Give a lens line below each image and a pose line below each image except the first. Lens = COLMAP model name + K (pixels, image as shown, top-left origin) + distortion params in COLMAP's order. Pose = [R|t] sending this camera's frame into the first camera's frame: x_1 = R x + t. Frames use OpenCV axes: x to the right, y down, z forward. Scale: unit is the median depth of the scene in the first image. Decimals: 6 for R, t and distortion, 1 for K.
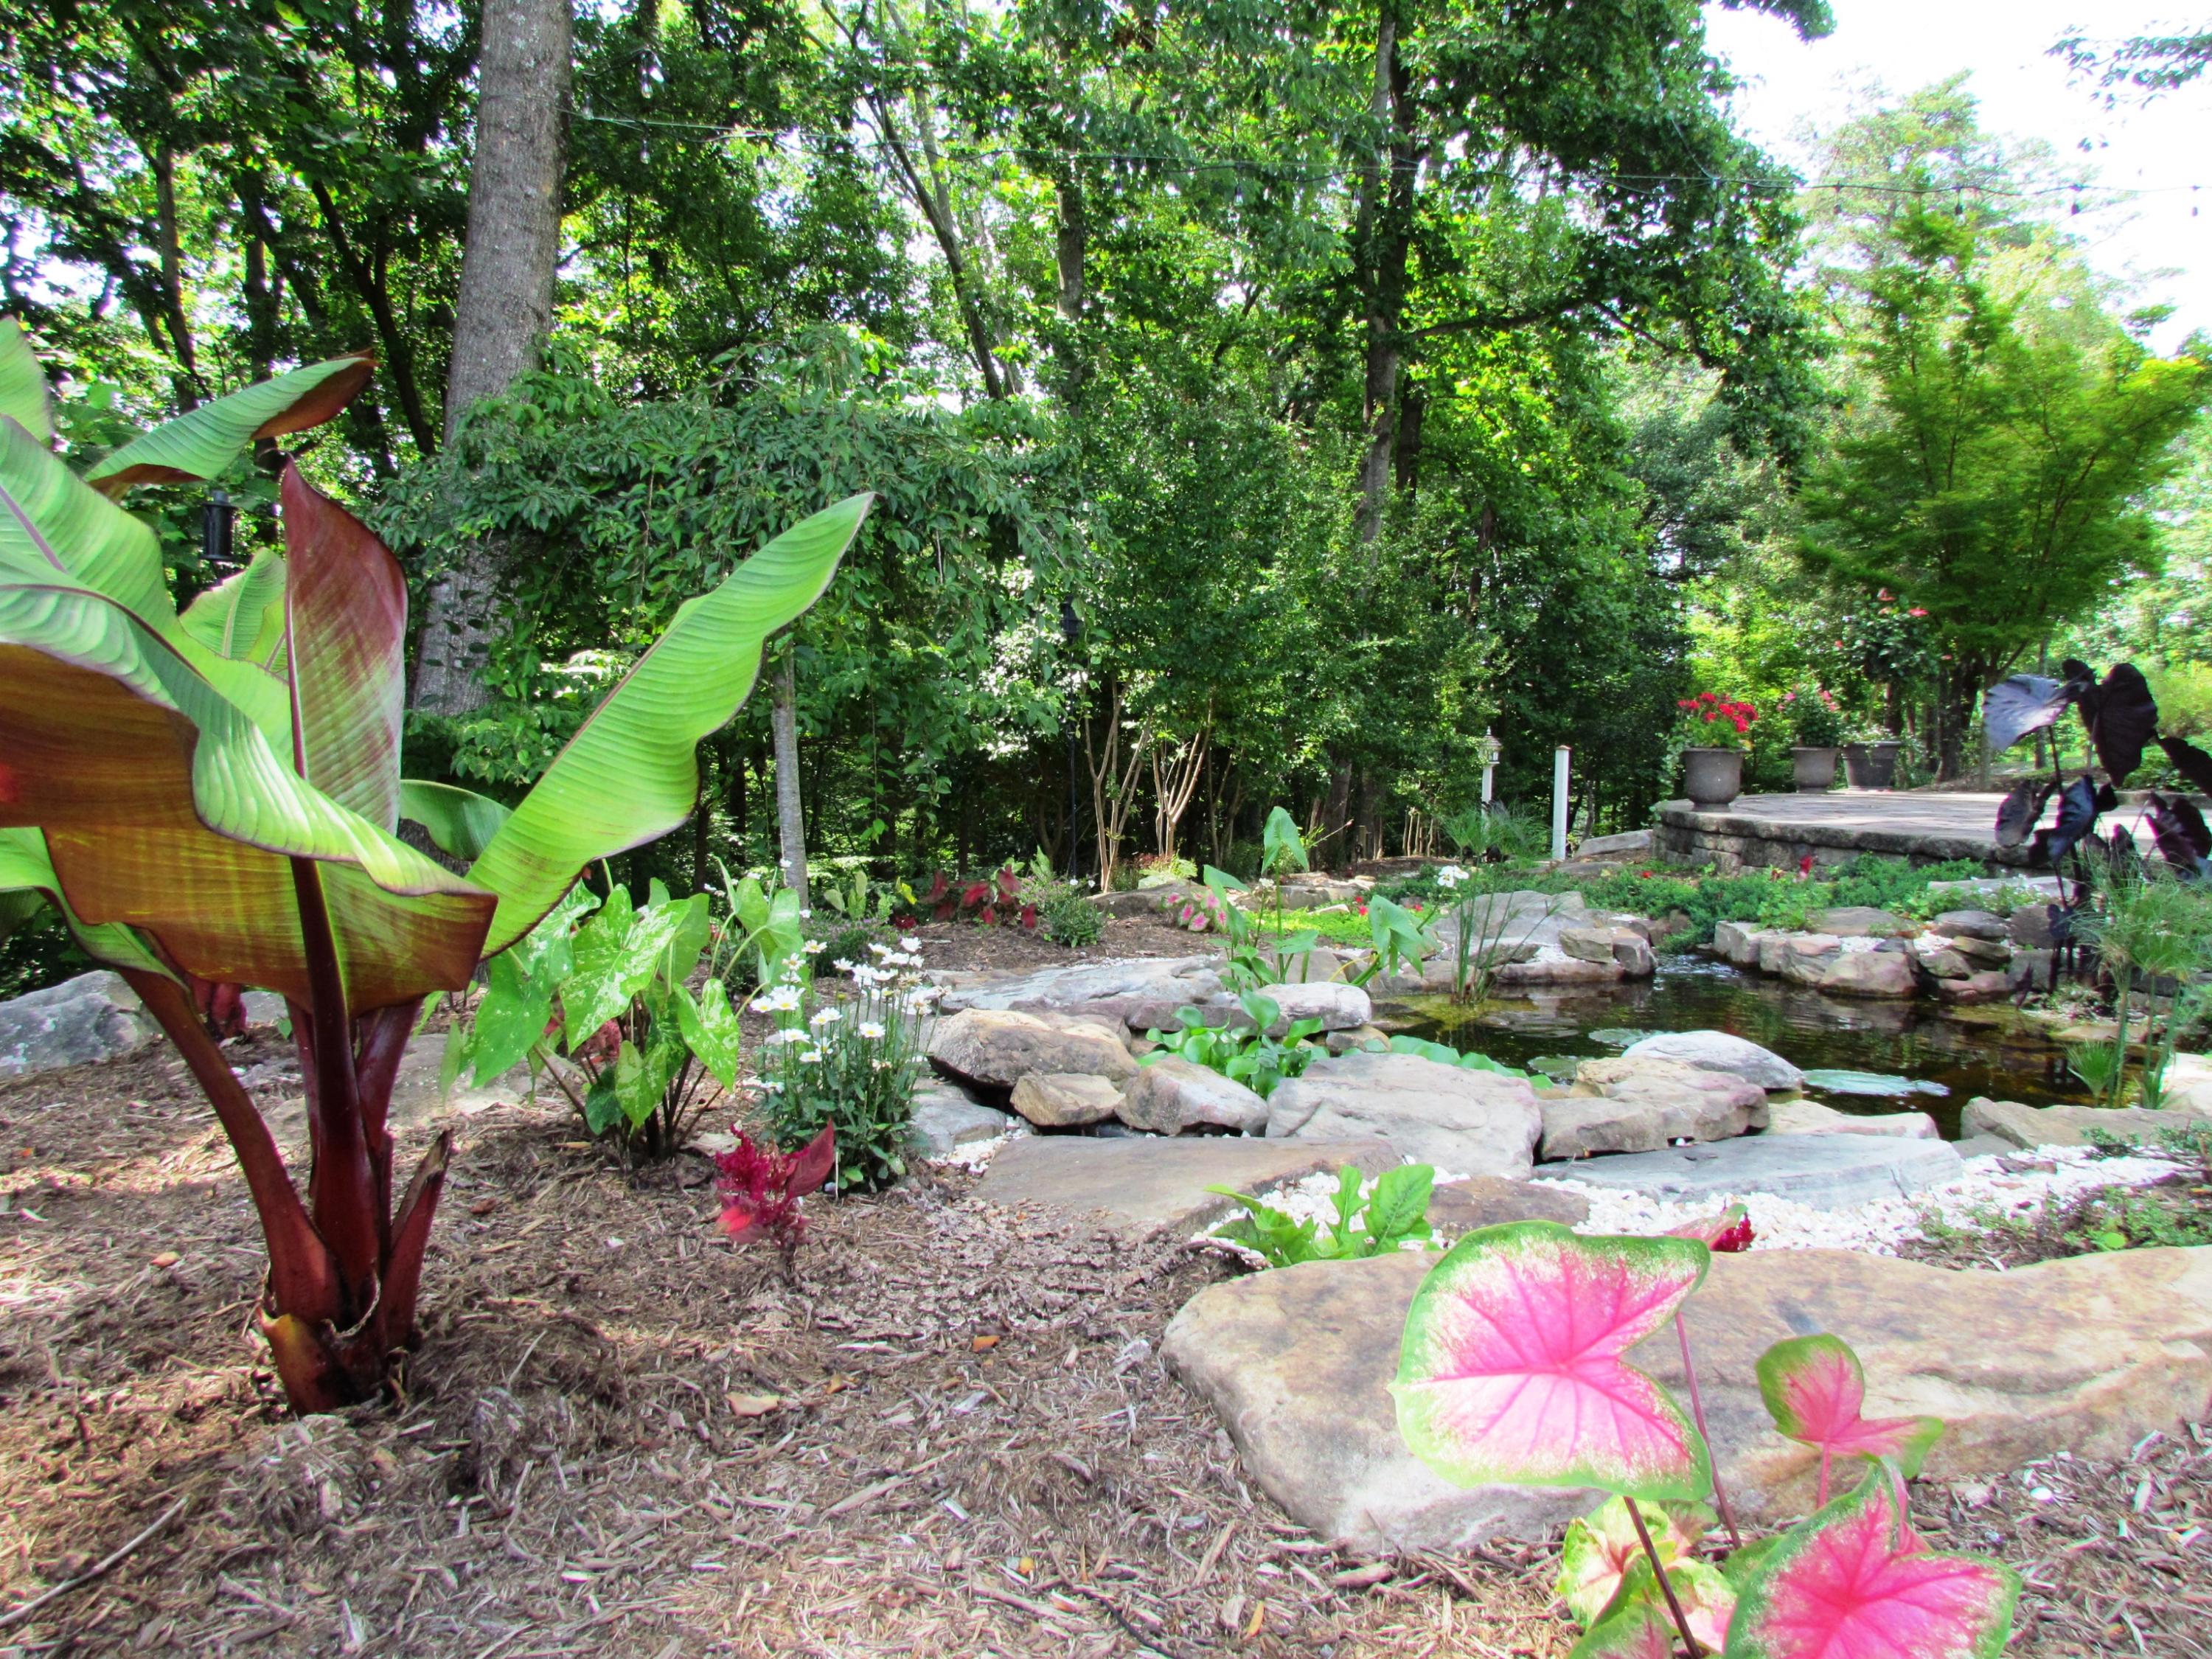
lens RADIAL K [[1625.6, 0, 1106.0], [0, 1625.6, 829.5], [0, 0, 1]] dist [-0.009440, 0.007042]
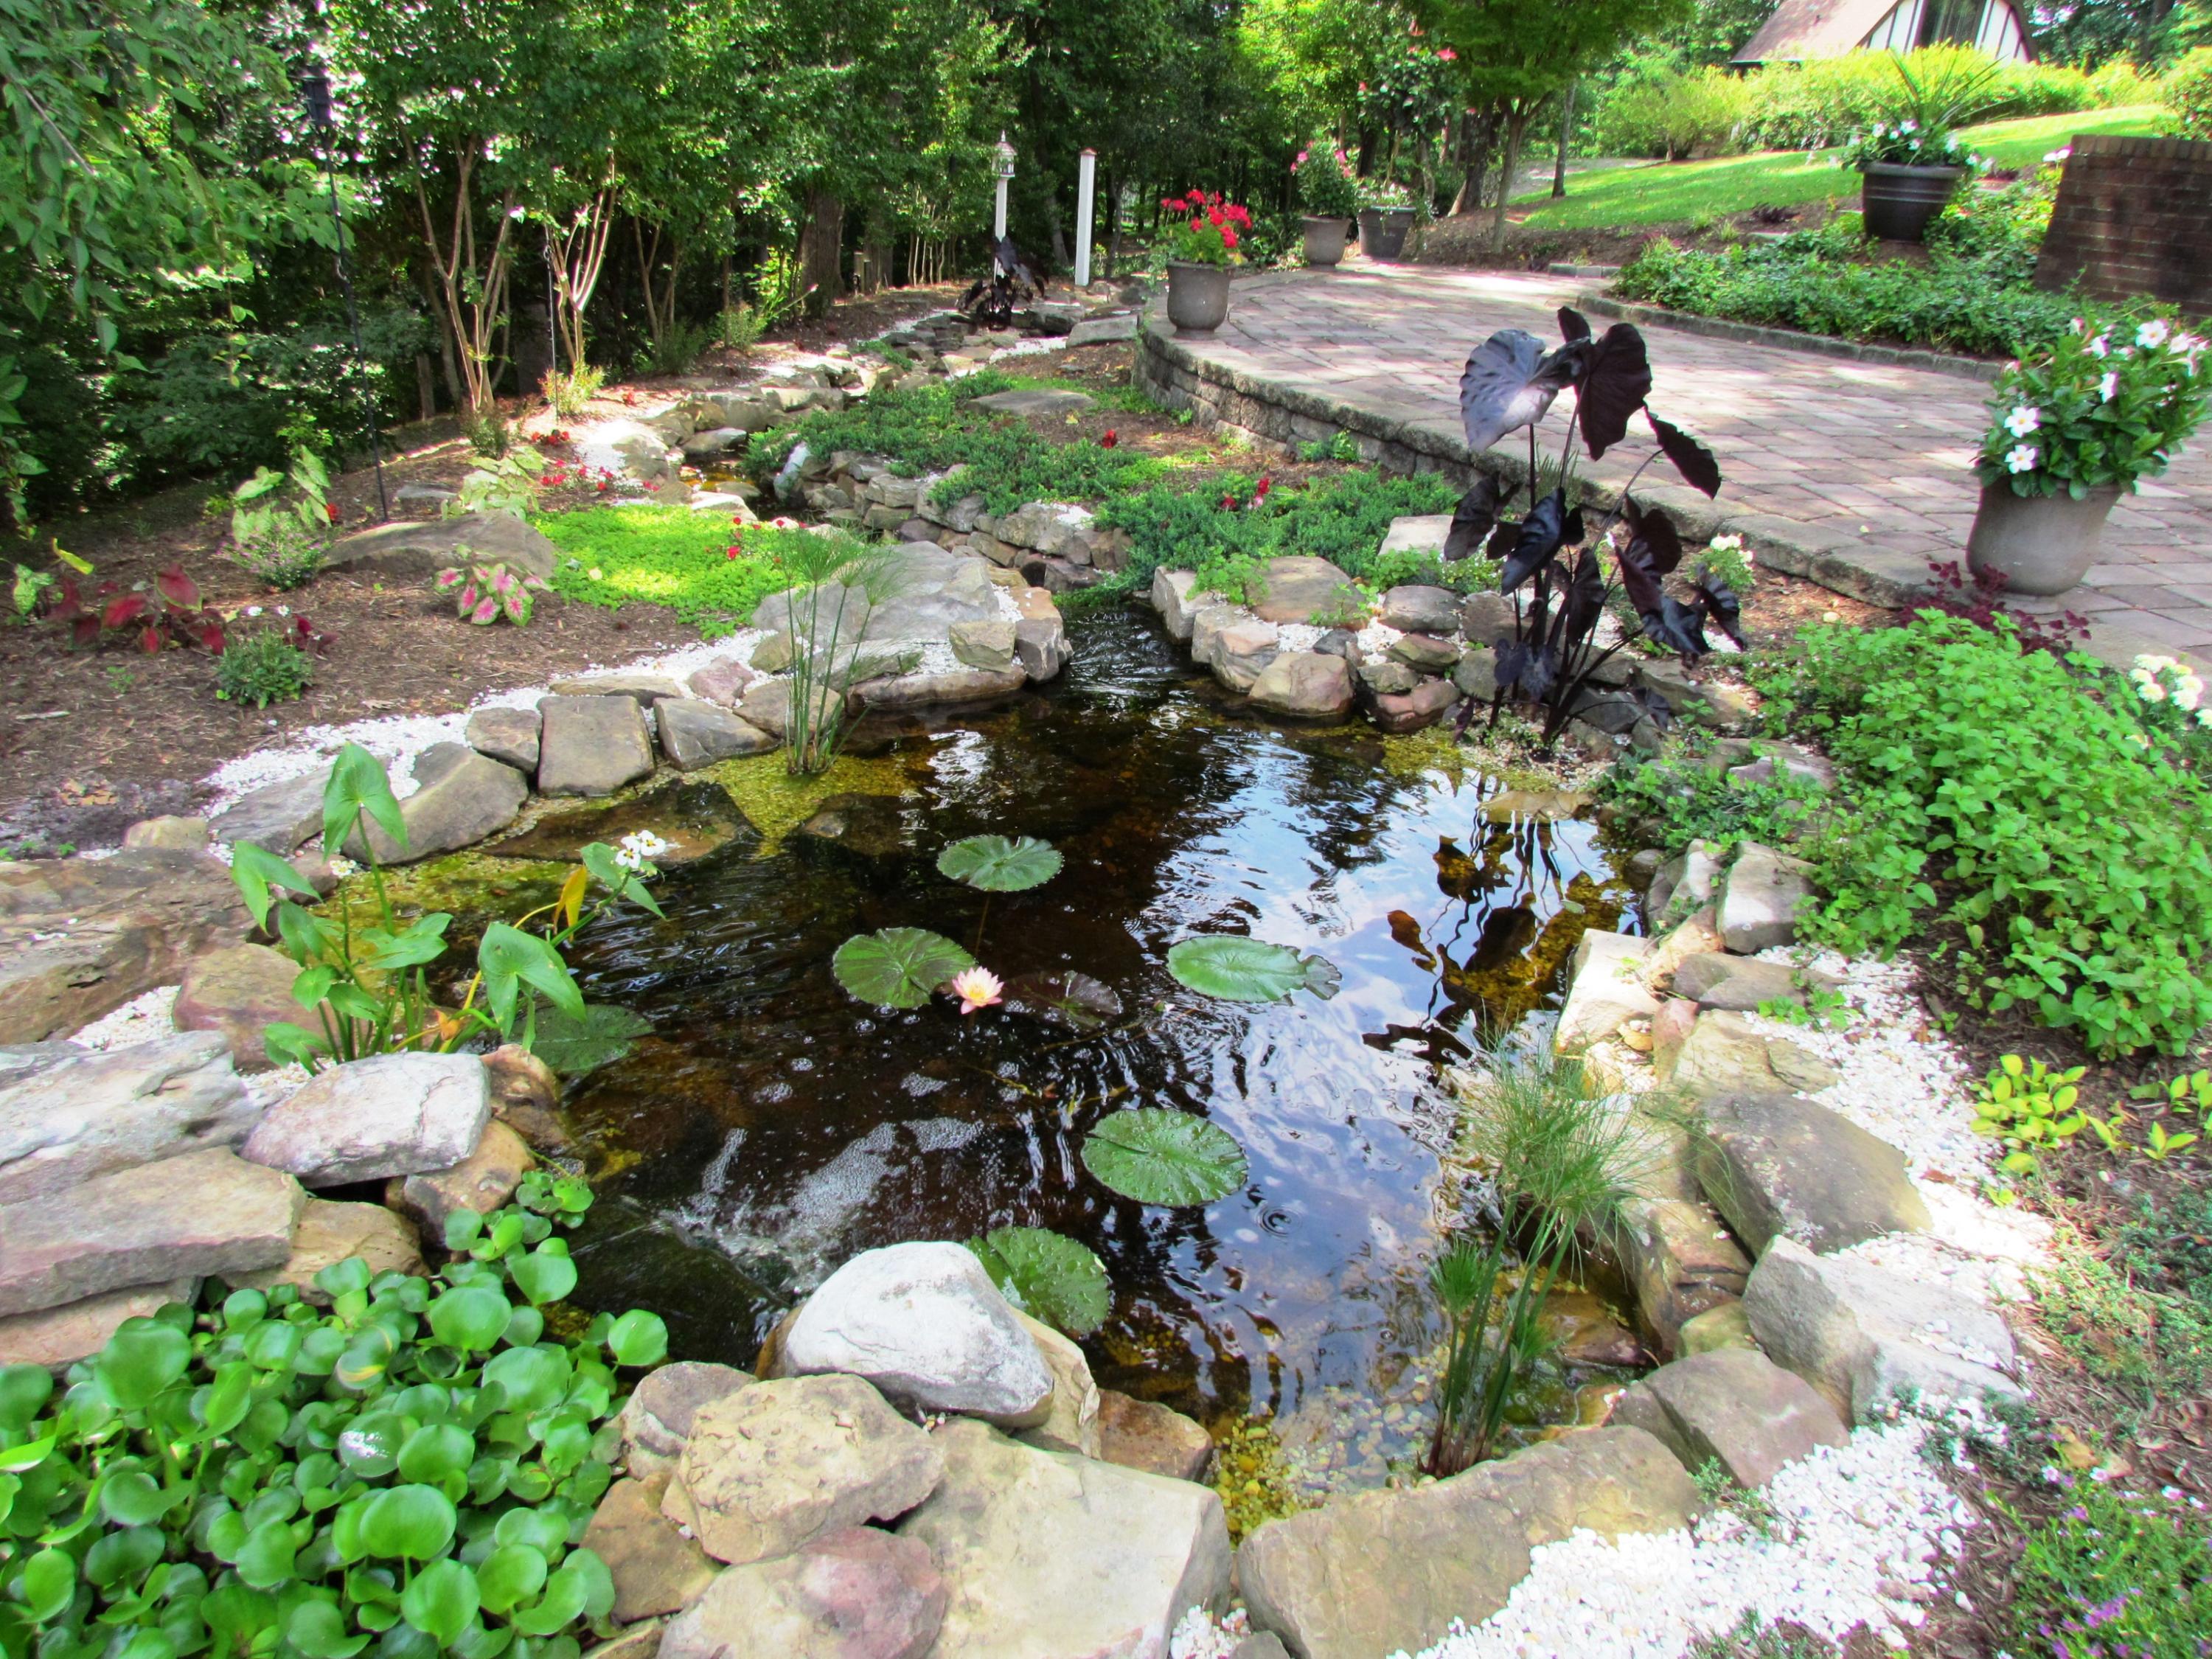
lens RADIAL K [[1625.6, 0, 1106.0], [0, 1625.6, 829.5], [0, 0, 1]] dist [-0.009440, 0.007042]
pose [[0.964558, -0.076493, 0.252541, 0.080678], [-0.022818, 0.929296, 0.368631, -0.078155], [-0.262883, -0.361329, 0.894614, 0.130070]]
